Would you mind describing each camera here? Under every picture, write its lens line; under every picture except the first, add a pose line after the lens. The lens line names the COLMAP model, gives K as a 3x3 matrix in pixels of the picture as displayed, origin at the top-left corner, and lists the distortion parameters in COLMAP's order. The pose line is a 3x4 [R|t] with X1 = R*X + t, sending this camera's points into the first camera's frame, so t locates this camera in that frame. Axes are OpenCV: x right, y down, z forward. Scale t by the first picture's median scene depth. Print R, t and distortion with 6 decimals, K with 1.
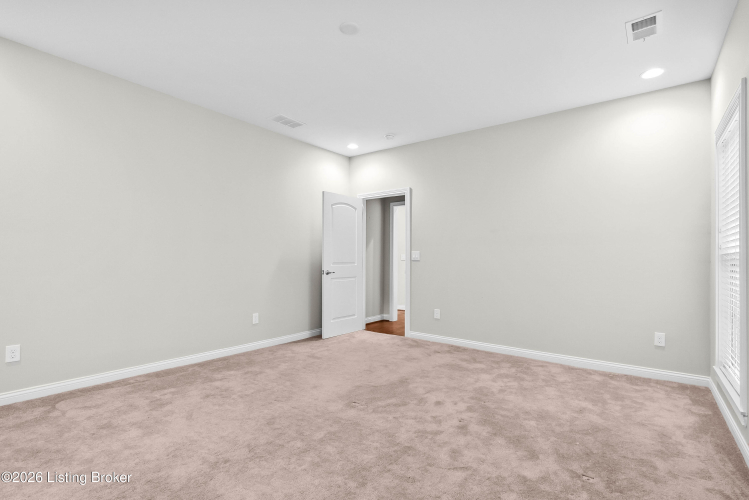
lens RADIAL K [[361.3, 0, 371.8], [0, 361.3, 253.7], [0, 0, 1]] dist [-0.001238, 0.000137]
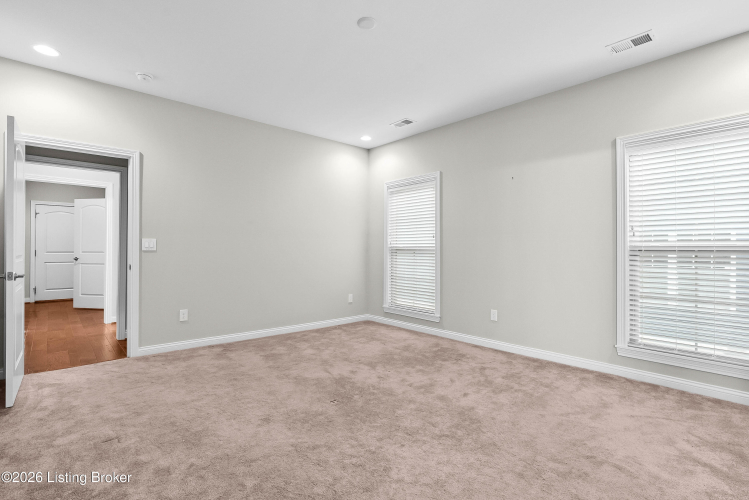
lens RADIAL K [[361.3, 0, 371.9], [0, 361.3, 249.0], [0, 0, 1]] dist [-0.001238, 0.000137]
pose [[0.178222, 0.000843, 0.983990, -0.681945], [-0.015366, 0.999880, 0.001927, 0.006752], [-0.983870, -0.015463, 0.178213, 0.521602]]
